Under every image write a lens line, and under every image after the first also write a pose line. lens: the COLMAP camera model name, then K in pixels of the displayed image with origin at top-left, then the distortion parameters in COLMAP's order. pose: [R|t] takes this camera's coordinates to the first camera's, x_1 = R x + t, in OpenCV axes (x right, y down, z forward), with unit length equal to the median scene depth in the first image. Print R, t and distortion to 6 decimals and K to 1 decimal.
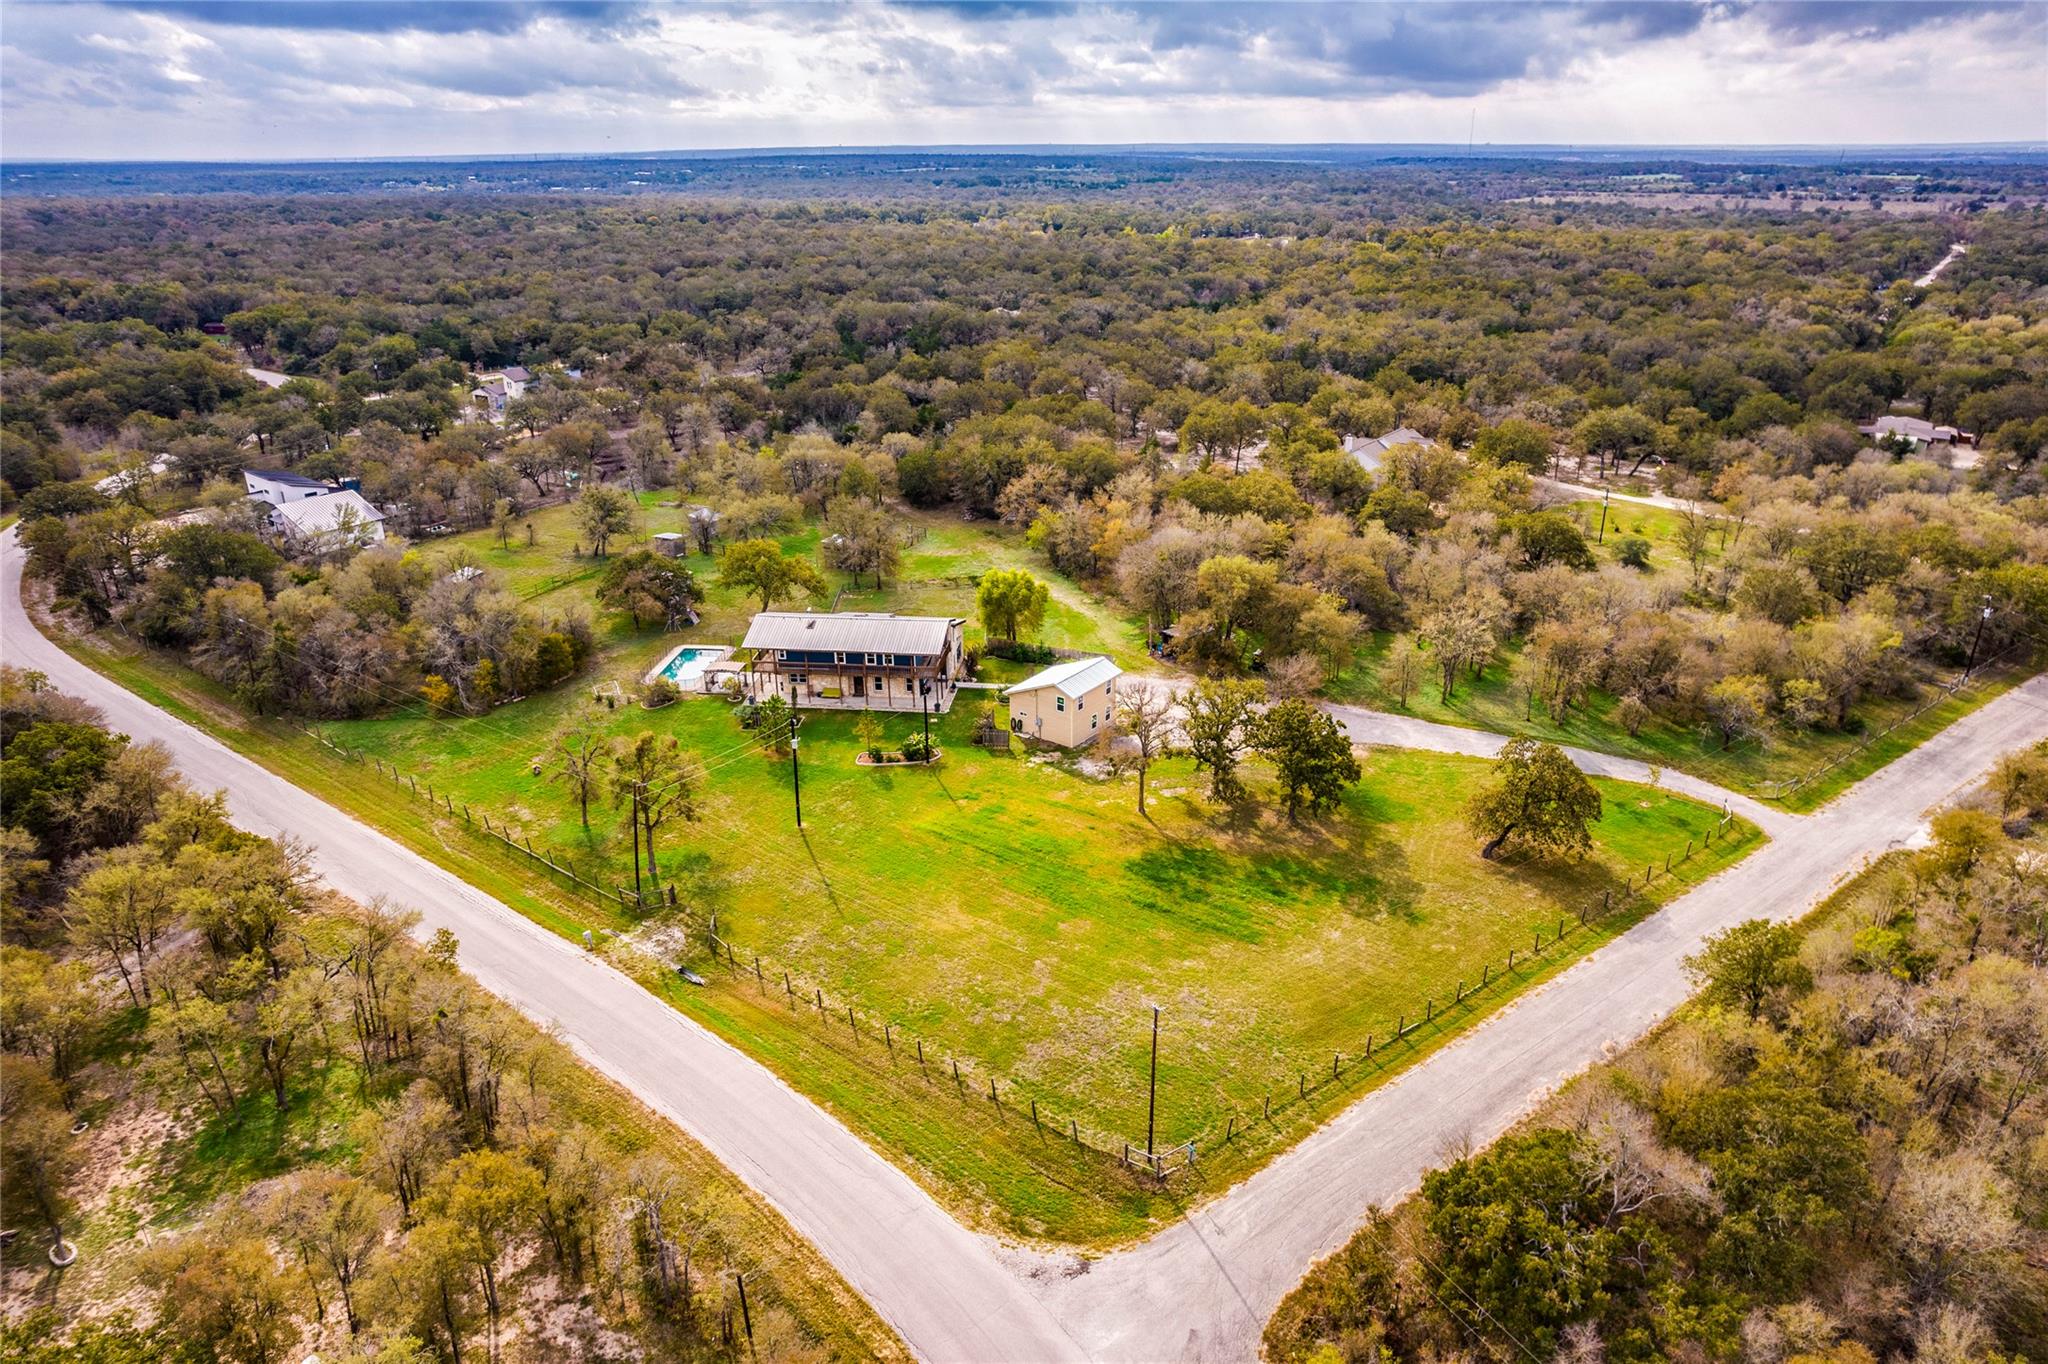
lens RADIAL K [[1313.2, 0, 1024.0], [0, 1313.2, 682.0], [0, 0, 1]] dist [-0.078496, 0.065624]
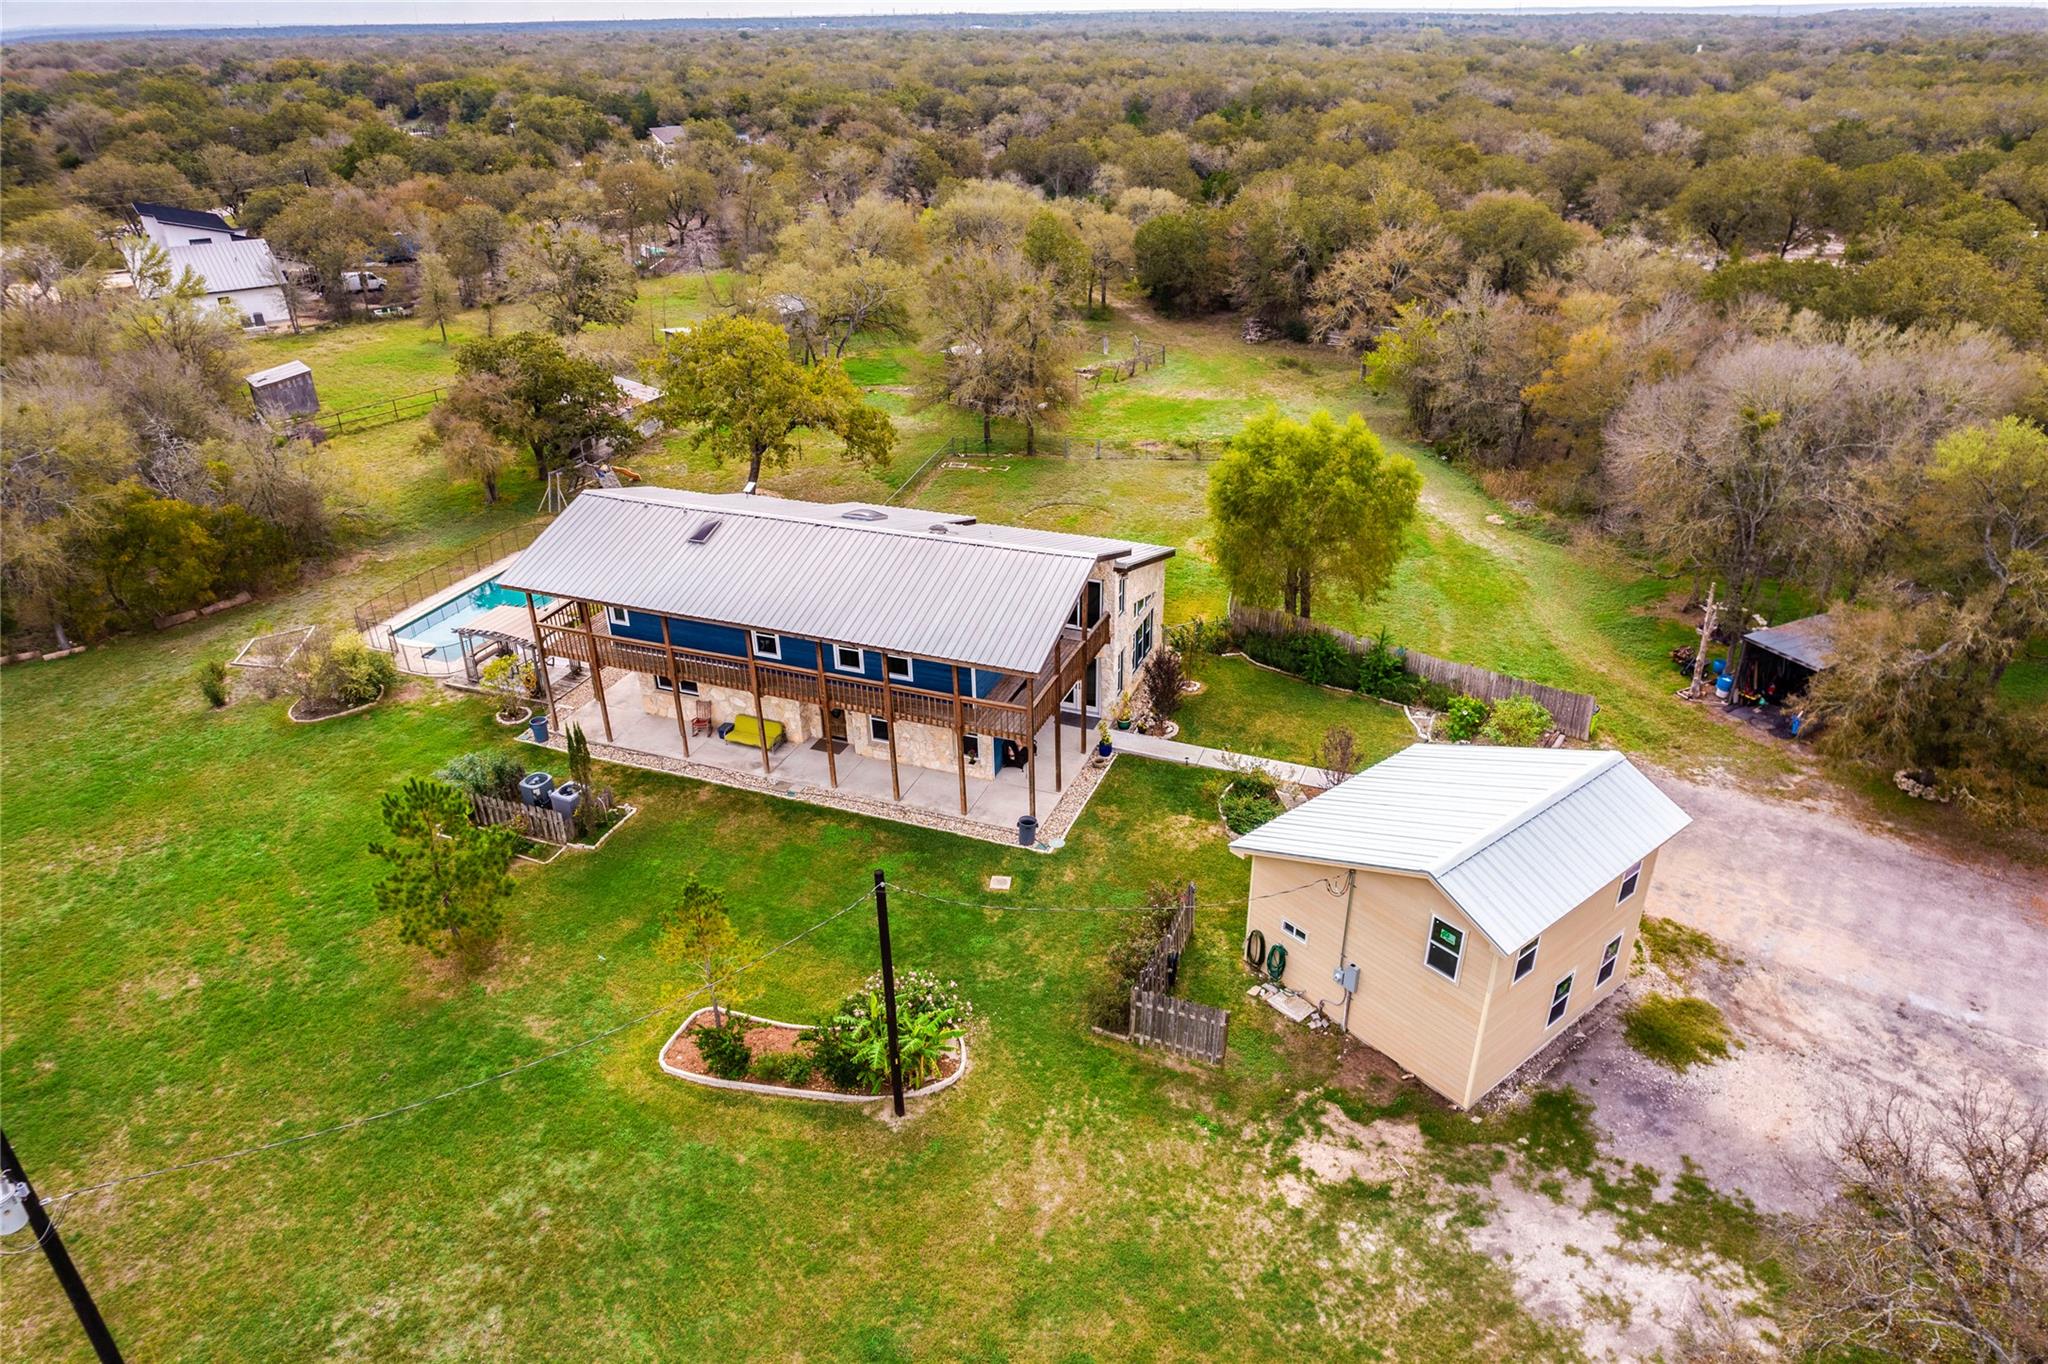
lens RADIAL K [[1313.2, 0, 1024.0], [0, 1313.2, 682.0], [0, 0, 1]] dist [-0.078496, 0.065624]
pose [[0.968737, 0.108455, -0.223128, 0.000055], [-0.088136, 0.991165, 0.099120, -0.043523], [0.231907, -0.076355, 0.969737, 0.638072]]
